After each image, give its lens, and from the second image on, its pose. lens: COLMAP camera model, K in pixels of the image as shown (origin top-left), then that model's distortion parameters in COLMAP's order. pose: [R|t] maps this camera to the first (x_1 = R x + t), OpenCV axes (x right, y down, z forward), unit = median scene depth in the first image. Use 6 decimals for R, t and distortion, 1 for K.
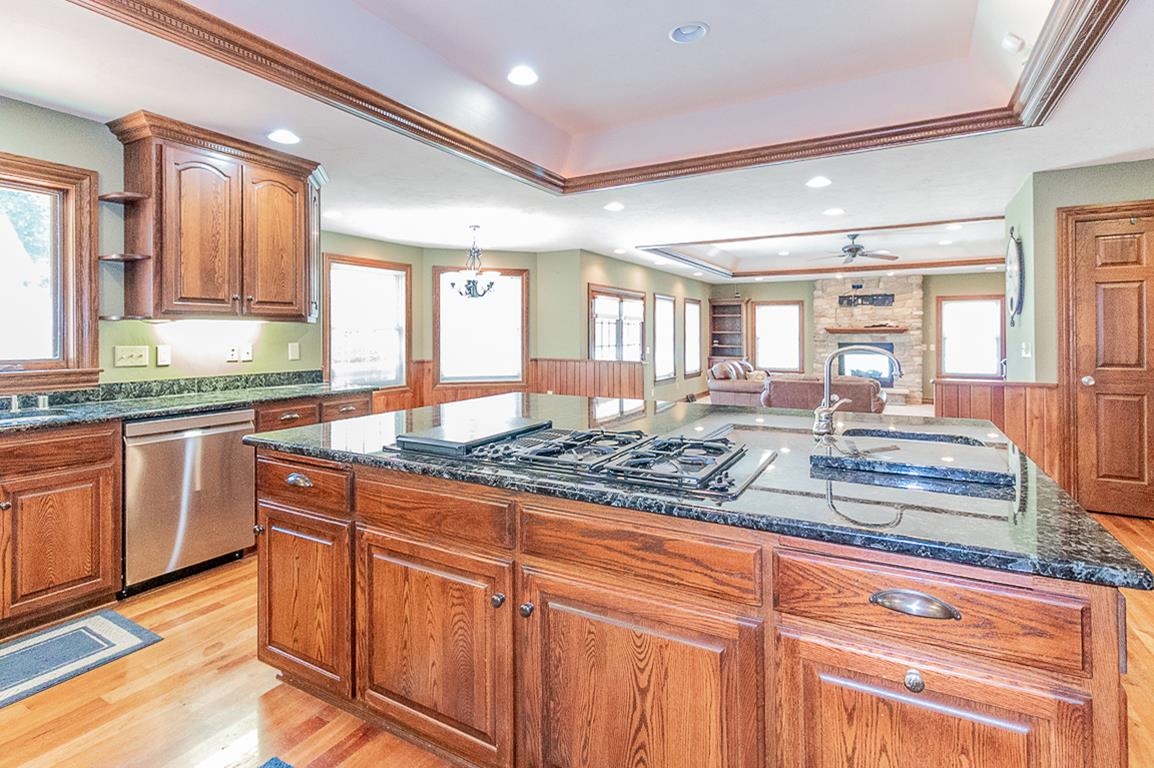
lens RADIAL K [[548.7, 0, 561.8], [0, 548.7, 337.1], [0, 0, 1]] dist [0.002665, -0.002170]
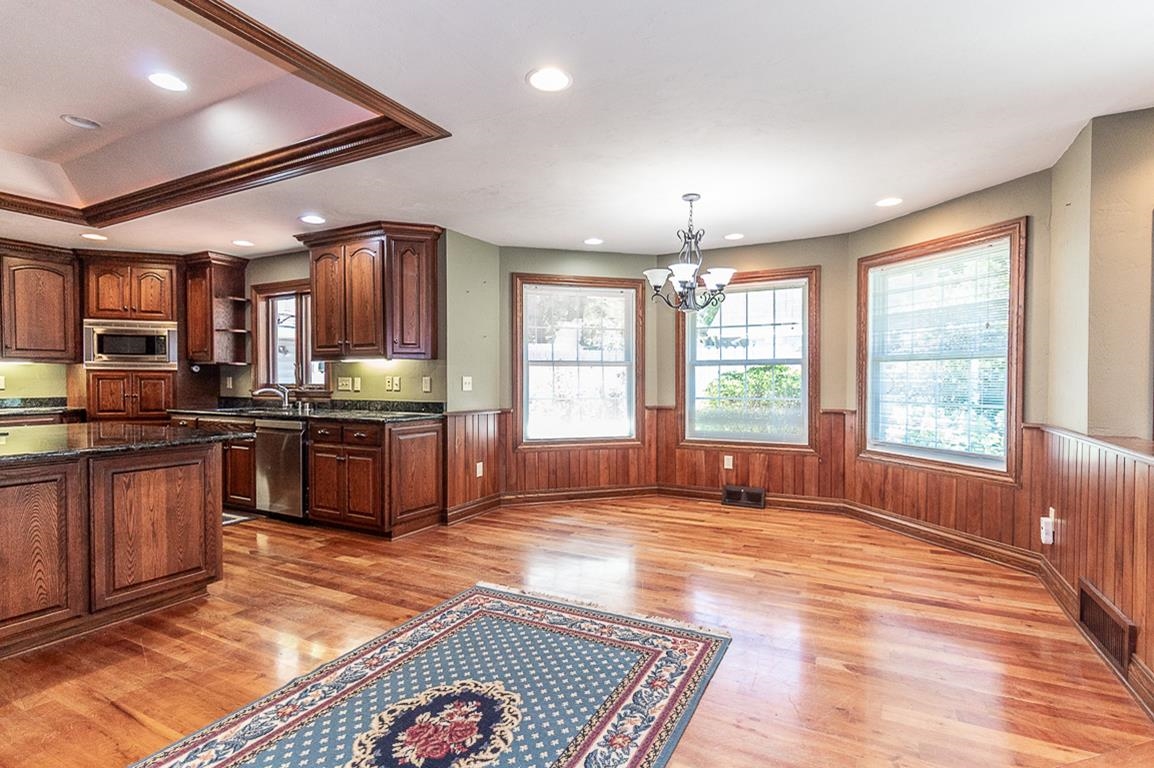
lens RADIAL K [[548.7, 0, 591.4], [0, 548.7, 388.5], [0, 0, 1]] dist [0.002665, -0.002170]
pose [[0.064297, 0.019651, -0.997737, 0.695894], [-0.004634, 0.999801, 0.019393, 0.010050], [0.997920, 0.003377, 0.064375, 1.280156]]
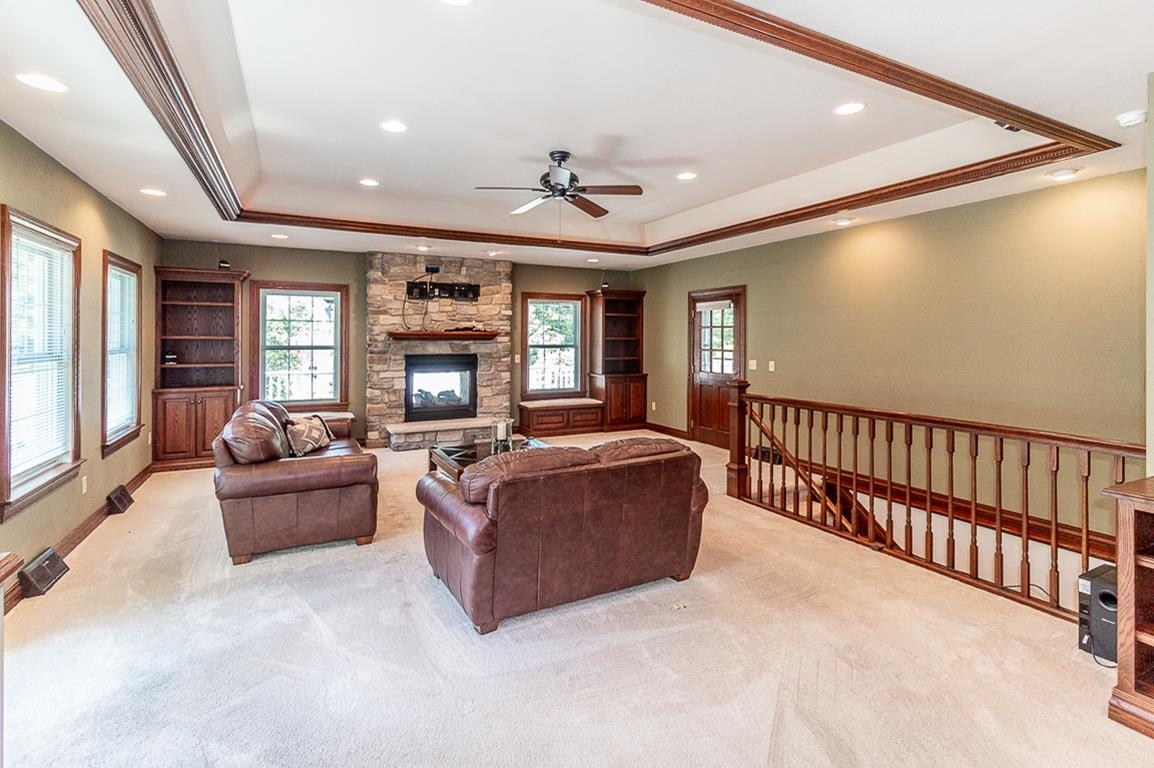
lens RADIAL K [[548.7, 0, 577.7], [0, 548.7, 333.7], [0, 0, 1]] dist [0.002665, -0.002170]
pose [[0.531288, 0.007908, 0.847155, 0.209508], [0.000543, 0.999953, -0.009675, -0.023996], [-0.847191, 0.005600, 0.531258, 1.478801]]
